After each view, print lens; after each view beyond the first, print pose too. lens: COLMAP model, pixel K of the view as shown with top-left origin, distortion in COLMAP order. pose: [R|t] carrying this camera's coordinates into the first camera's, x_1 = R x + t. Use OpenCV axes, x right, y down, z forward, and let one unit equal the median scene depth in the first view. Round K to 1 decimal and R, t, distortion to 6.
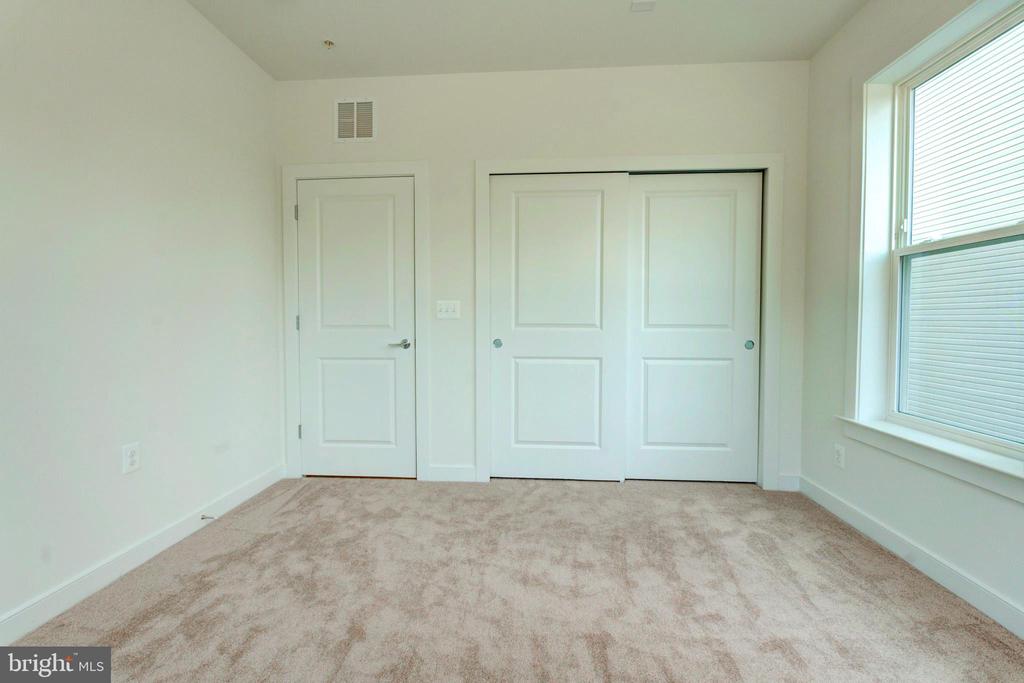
lens RADIAL K [[458.1, 0, 507.3], [0, 458.1, 332.2], [0, 0, 1]] dist [-0.003082, -0.000990]
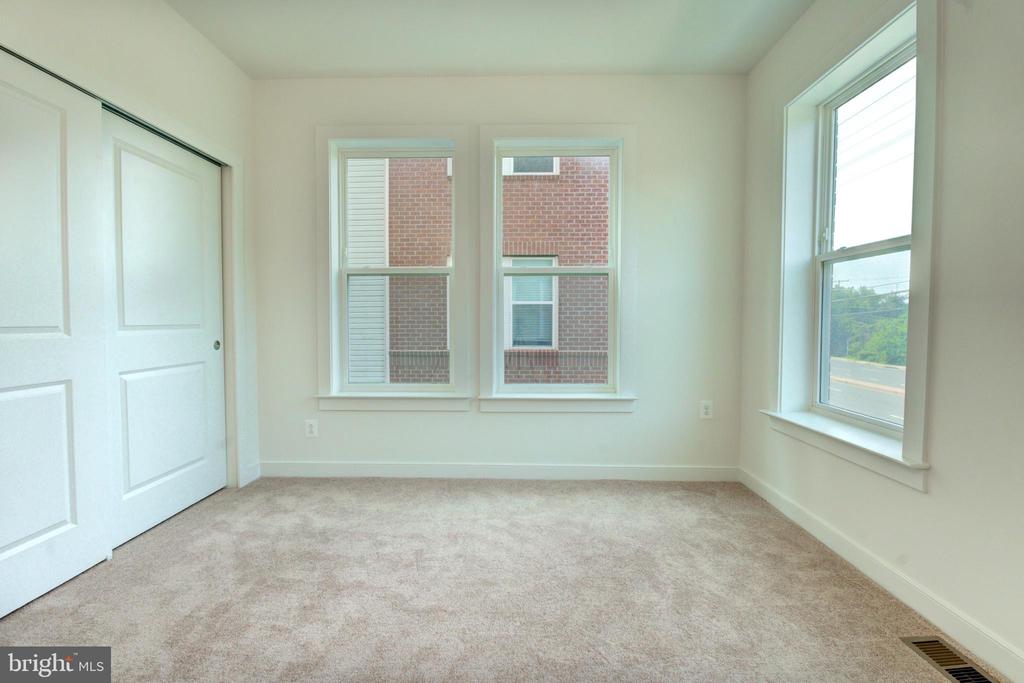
lens RADIAL K [[461.5, 0, 507.9], [0, 461.5, 332.4], [0, 0, 1]] dist [-0.003466, -0.000732]
pose [[-0.039812, -0.032757, 0.998670, -0.462681], [0.029714, 0.998982, 0.033952, -0.013045], [-0.998765, 0.031026, -0.038798, 0.446305]]
